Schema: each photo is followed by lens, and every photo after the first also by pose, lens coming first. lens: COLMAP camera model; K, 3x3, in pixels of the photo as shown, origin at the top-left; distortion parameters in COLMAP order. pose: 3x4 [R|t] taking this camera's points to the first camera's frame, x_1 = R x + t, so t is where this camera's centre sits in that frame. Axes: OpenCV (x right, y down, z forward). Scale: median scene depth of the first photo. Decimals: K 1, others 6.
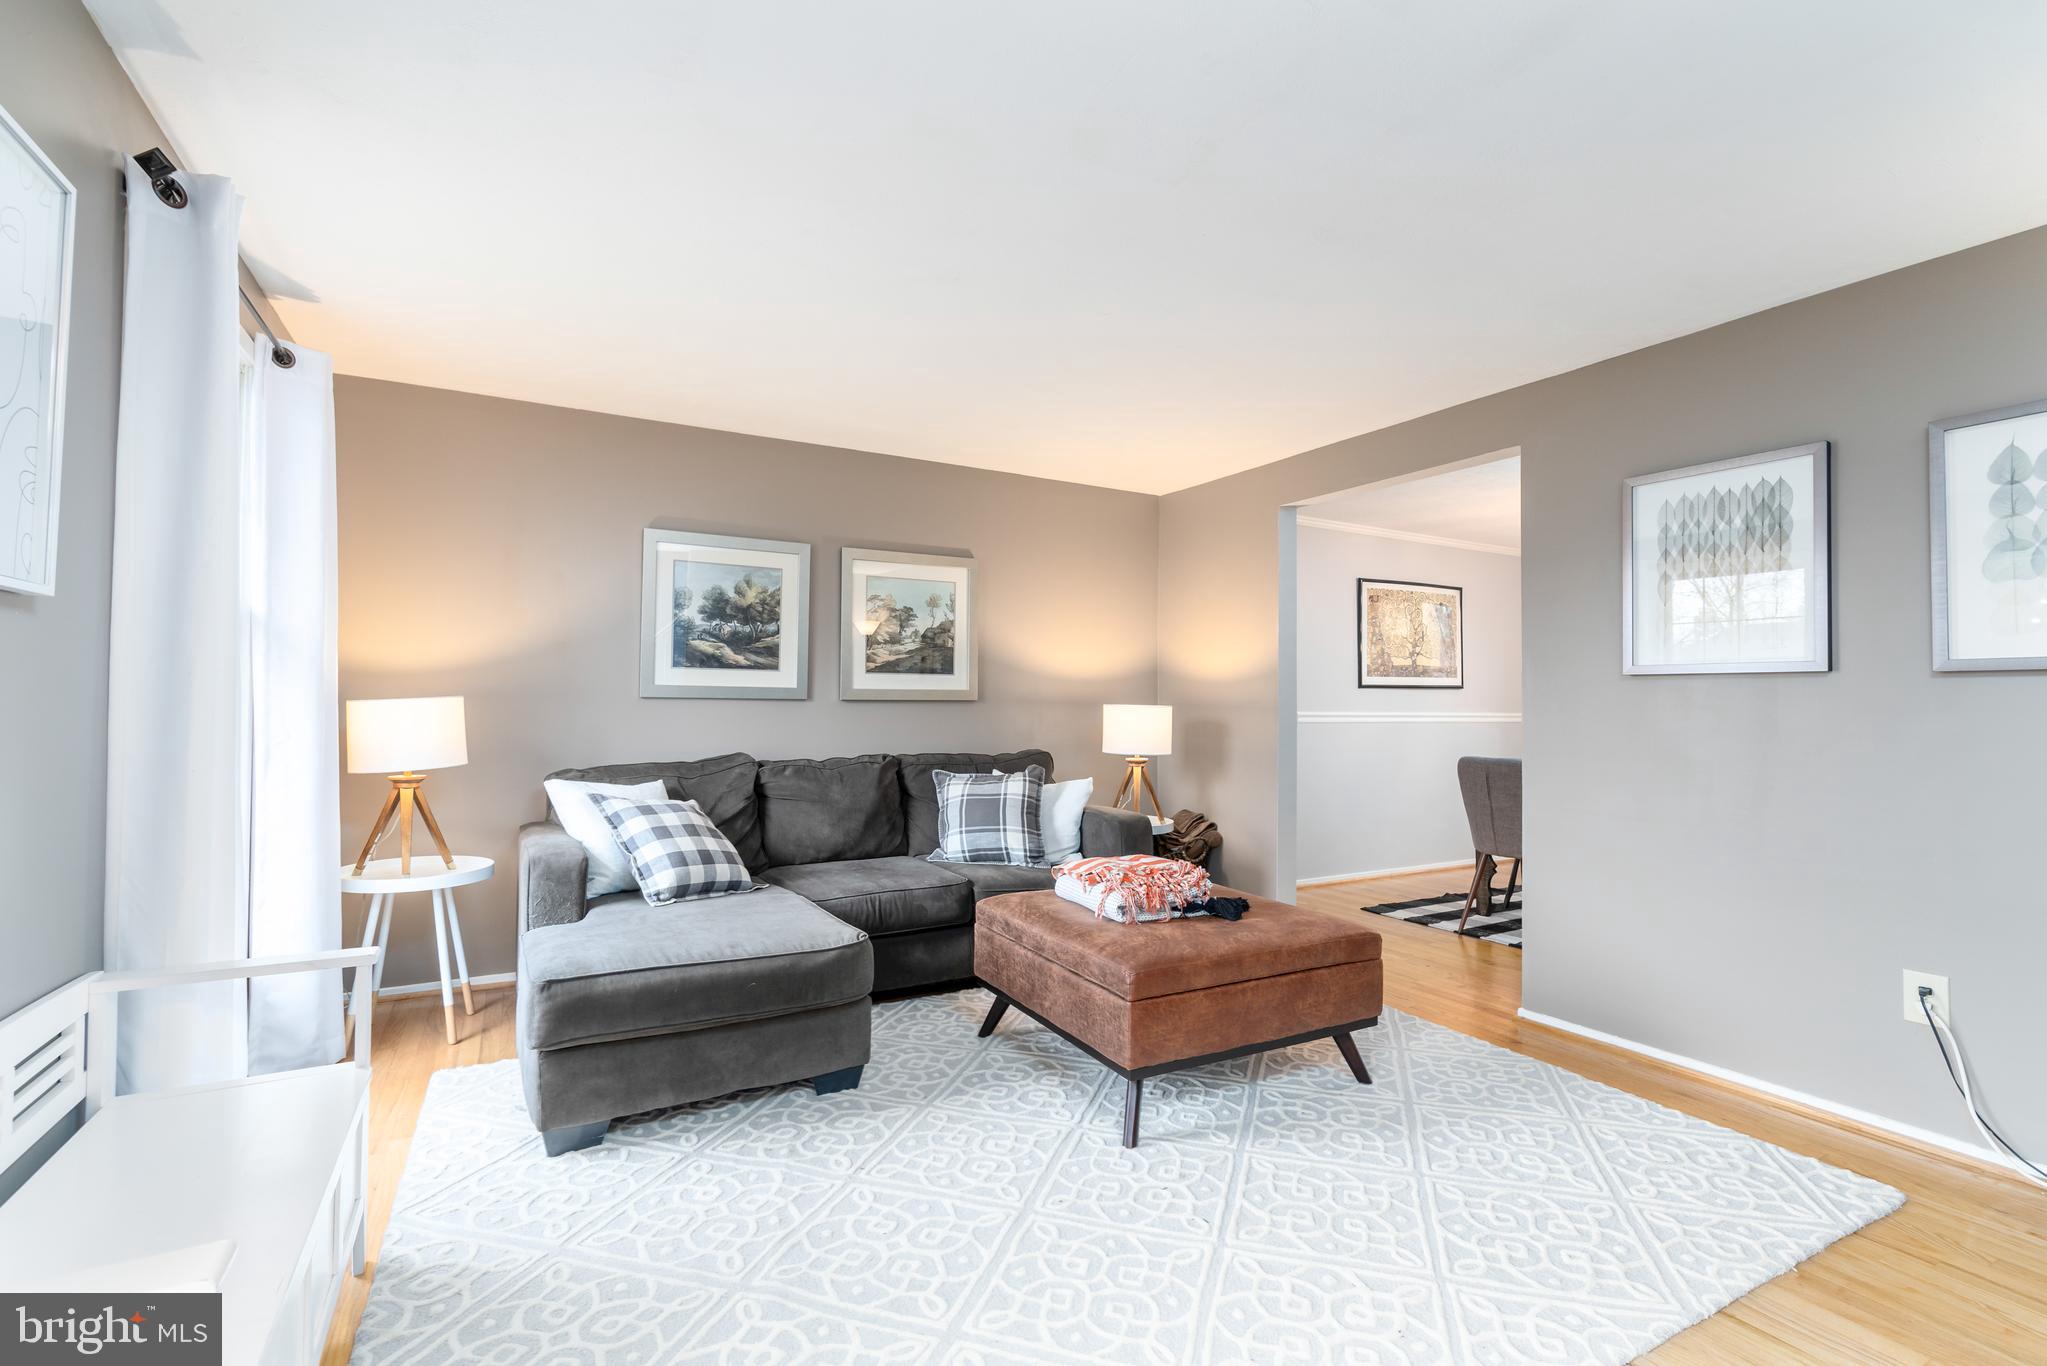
lens RADIAL K [[927.6, 0, 1027.1], [0, 927.6, 688.4], [0, 0, 1]] dist [0.005985, 0.000262]
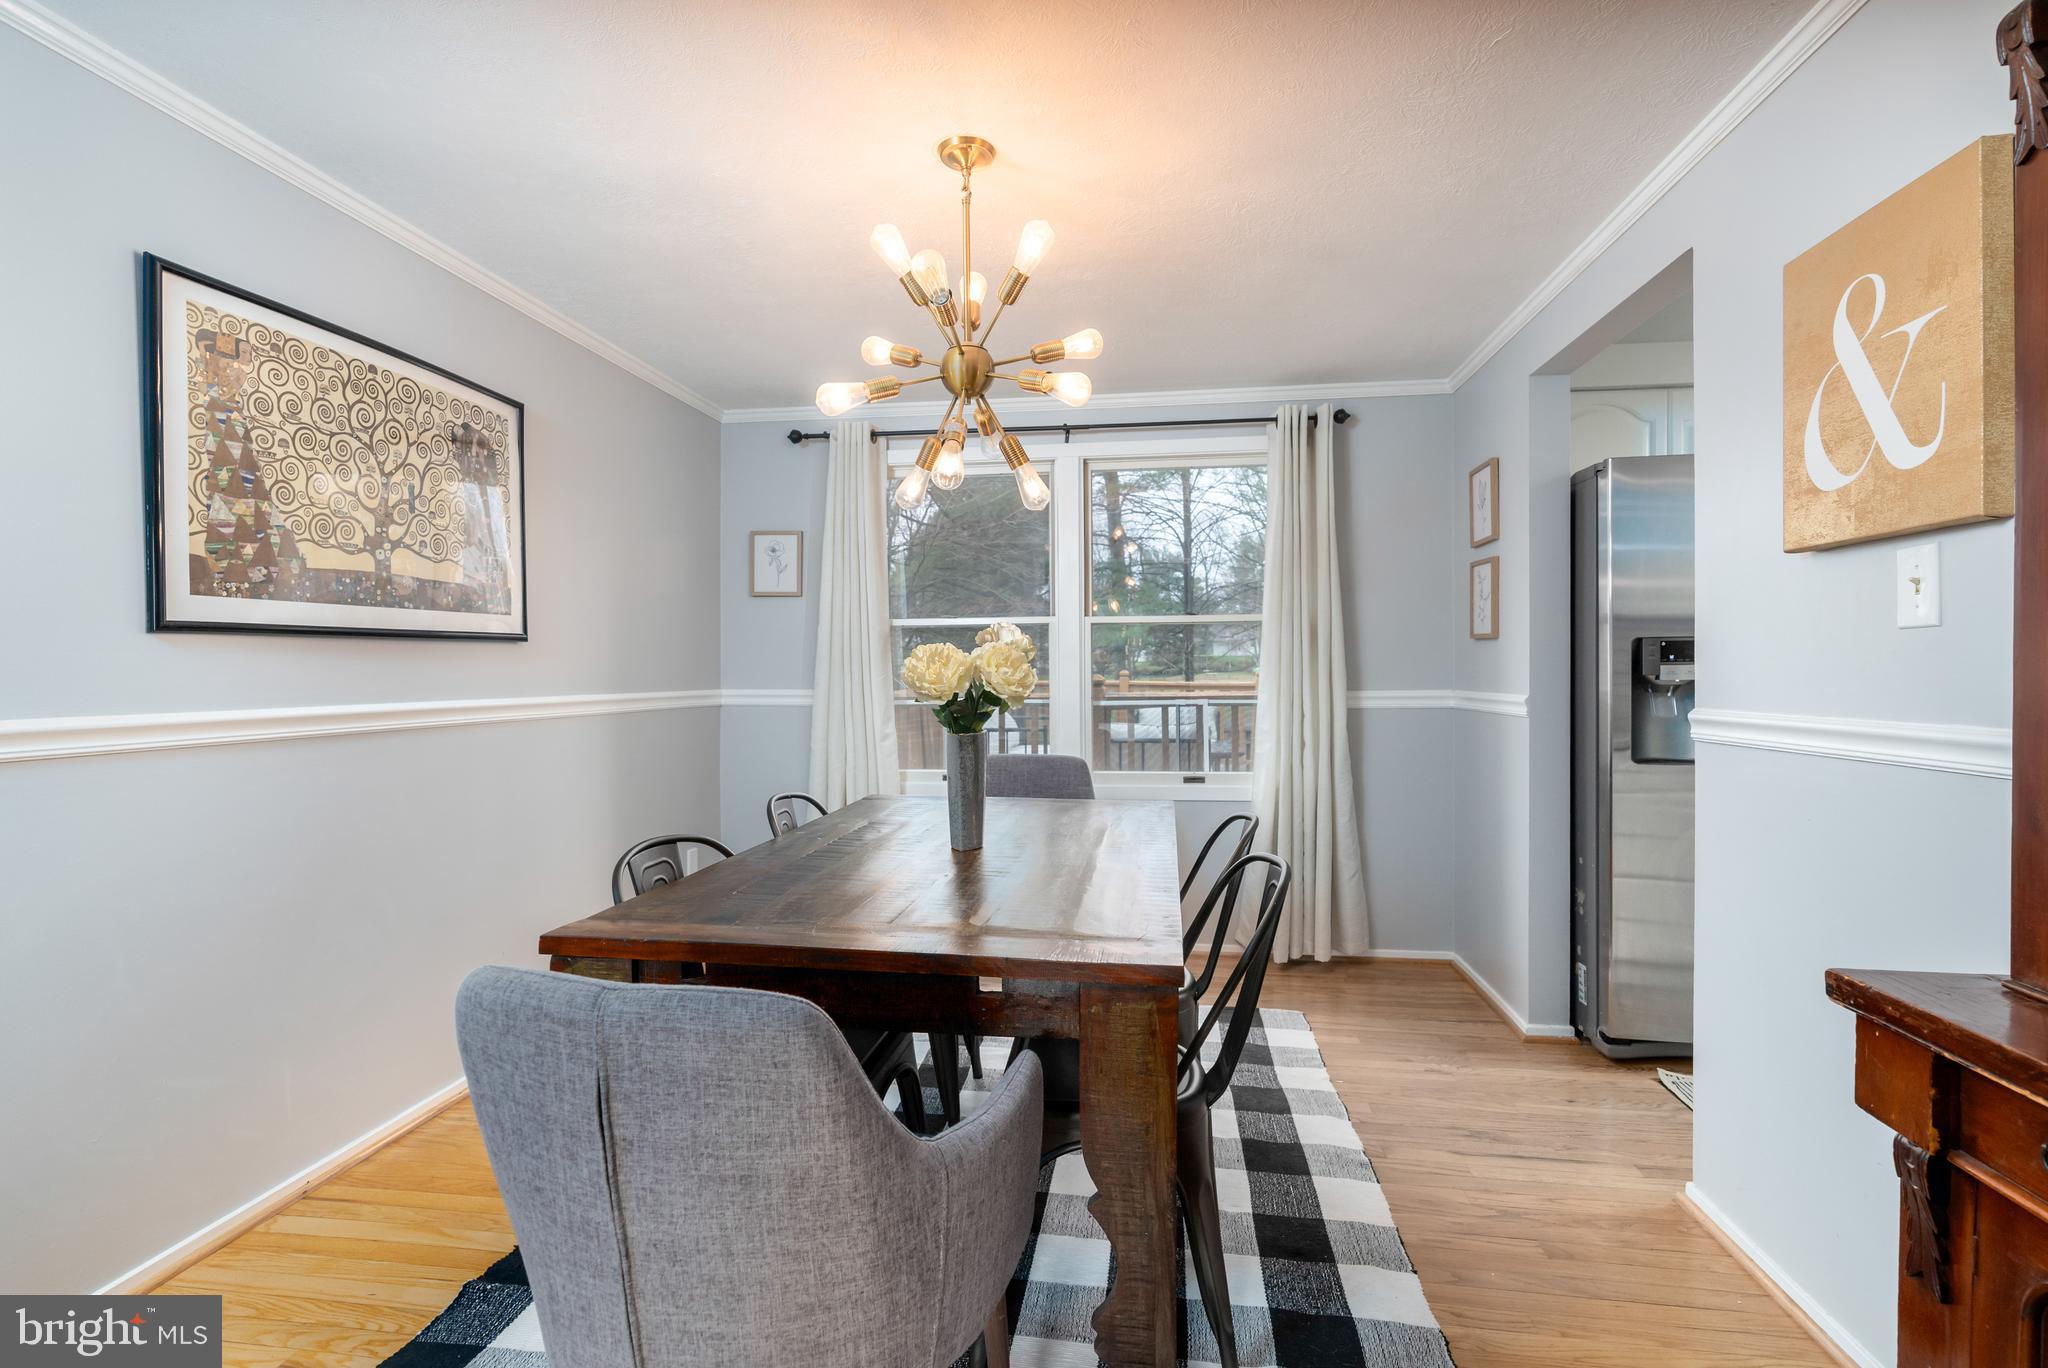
lens RADIAL K [[928.0, 0, 1029.7], [0, 928.0, 683.8], [0, 0, 1]] dist [0.005985, 0.000262]
pose [[0.612483, -0.018483, 0.790268, 0.291184], [-0.006593, 0.999572, 0.028489, 0.005968], [-0.790456, -0.022659, 0.612099, 0.593283]]
